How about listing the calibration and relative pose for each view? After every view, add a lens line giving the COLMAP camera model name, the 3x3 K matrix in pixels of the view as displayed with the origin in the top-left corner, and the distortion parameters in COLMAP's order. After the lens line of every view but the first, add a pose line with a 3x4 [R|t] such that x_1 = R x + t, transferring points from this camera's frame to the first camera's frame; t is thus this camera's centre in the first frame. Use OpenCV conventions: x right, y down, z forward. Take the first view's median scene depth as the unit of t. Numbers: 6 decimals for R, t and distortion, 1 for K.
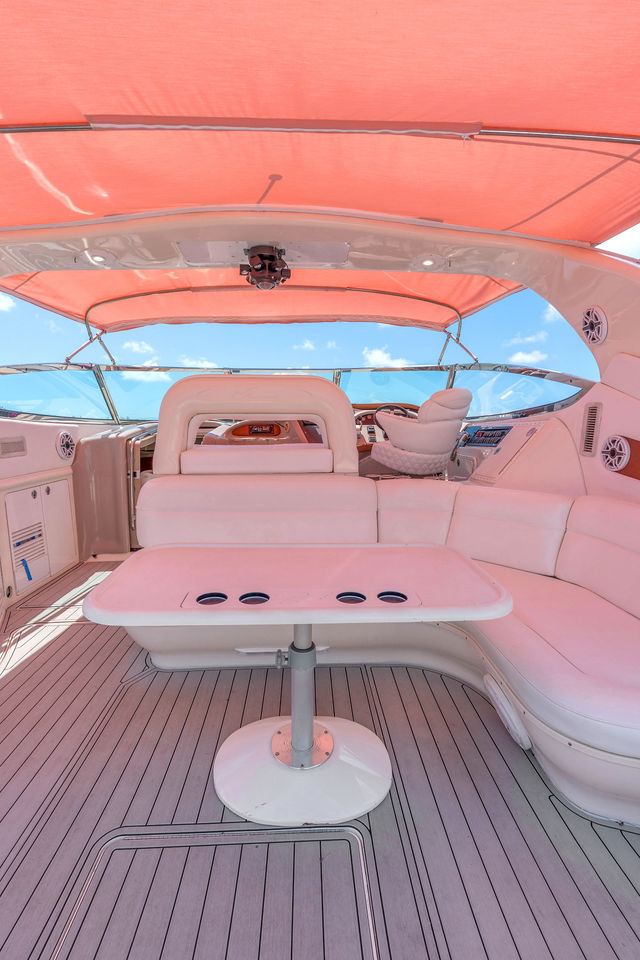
lens RADIAL K [[441.3, 0, 318.6], [0, 441.3, 483.2], [0, 0, 1]] dist [-0.011399, -0.000045]
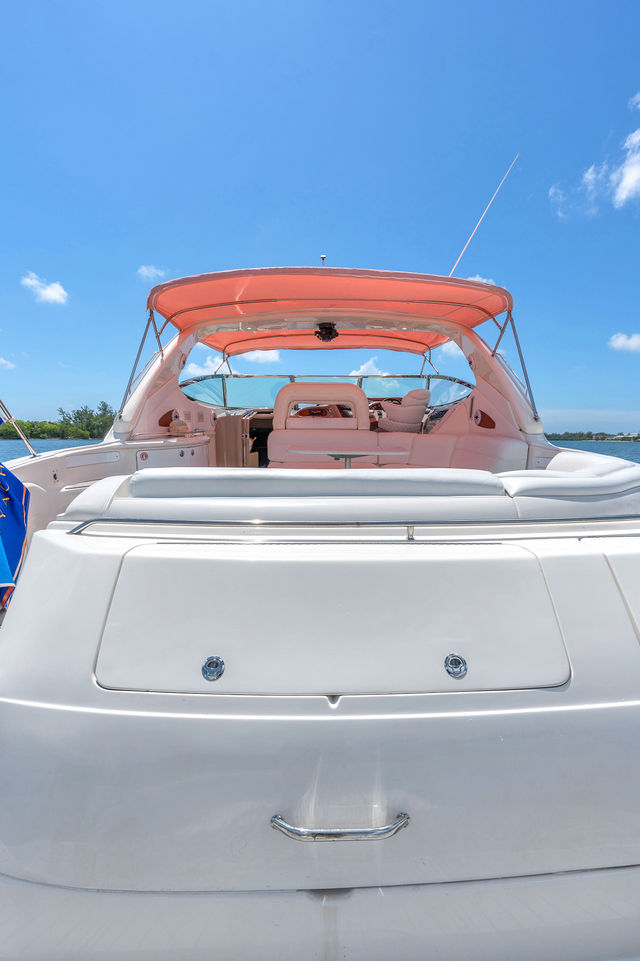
lens RADIAL K [[441.7, 0, 318.6], [0, 441.7, 483.7], [0, 0, 1]] dist [-0.011399, -0.000045]
pose [[0.998734, 0.014076, -0.048304, -0.041083], [-0.013759, 0.999882, 0.006881, 0.200024], [0.048395, -0.006208, 0.998809, -0.994495]]
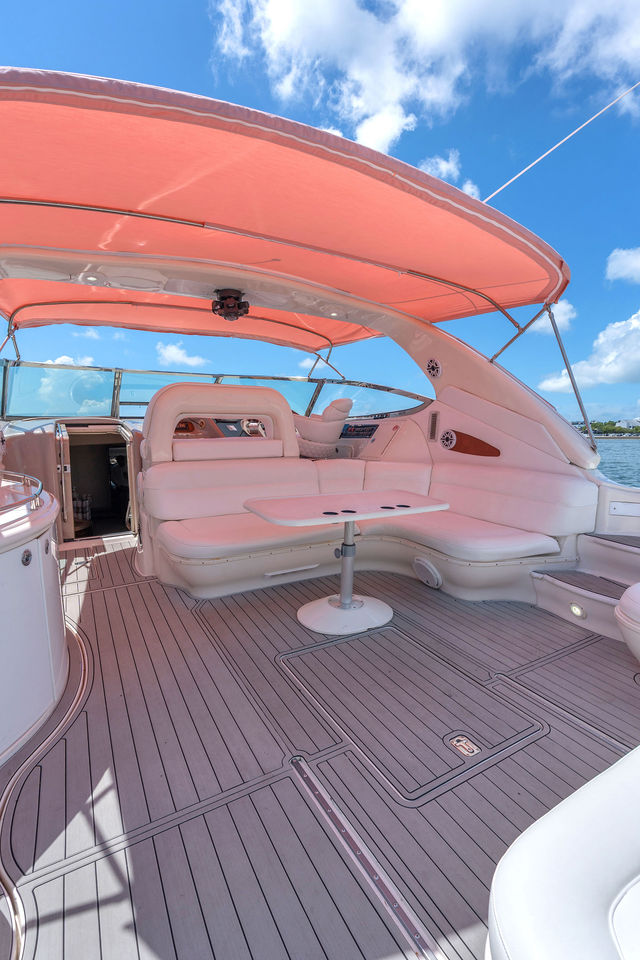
lens RADIAL K [[446.7, 0, 323.7], [0, 446.7, 483.8], [0, 0, 1]] dist [-0.011593, 0.000031]
pose [[0.882904, -0.056029, 0.466198, -0.466441], [0.053590, 0.998392, 0.018499, 0.038213], [-0.466485, 0.008651, 0.884487, -0.284174]]
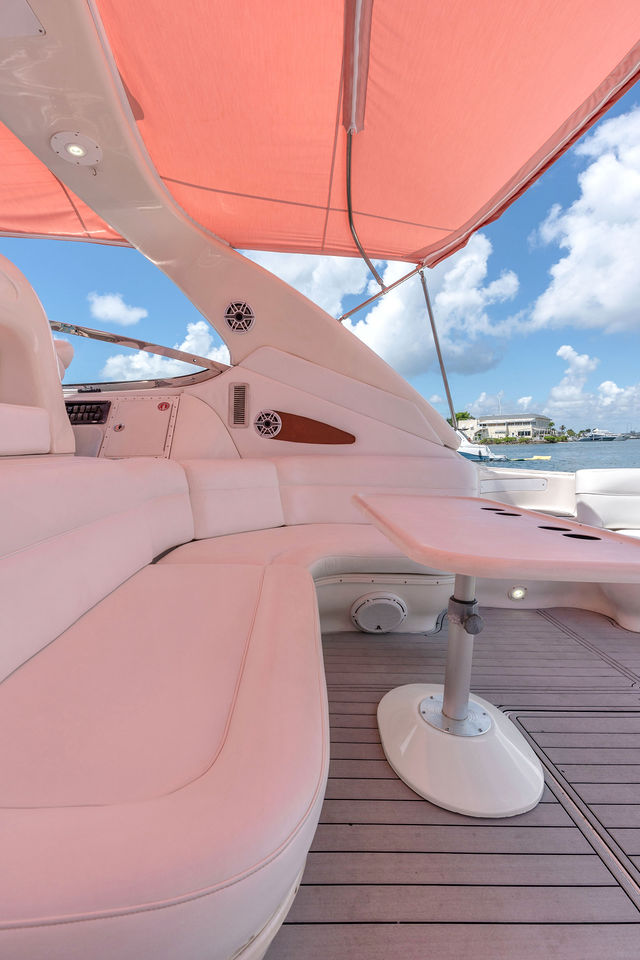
lens RADIAL K [[446.7, 0, 323.7], [0, 446.7, 483.8], [0, 0, 1]] dist [-0.011593, 0.000031]
pose [[-0.009036, -0.092798, 0.995644, -0.451234], [0.119440, 0.988456, 0.093212, 0.001561], [-0.992800, 0.119762, 0.002152, 0.602438]]
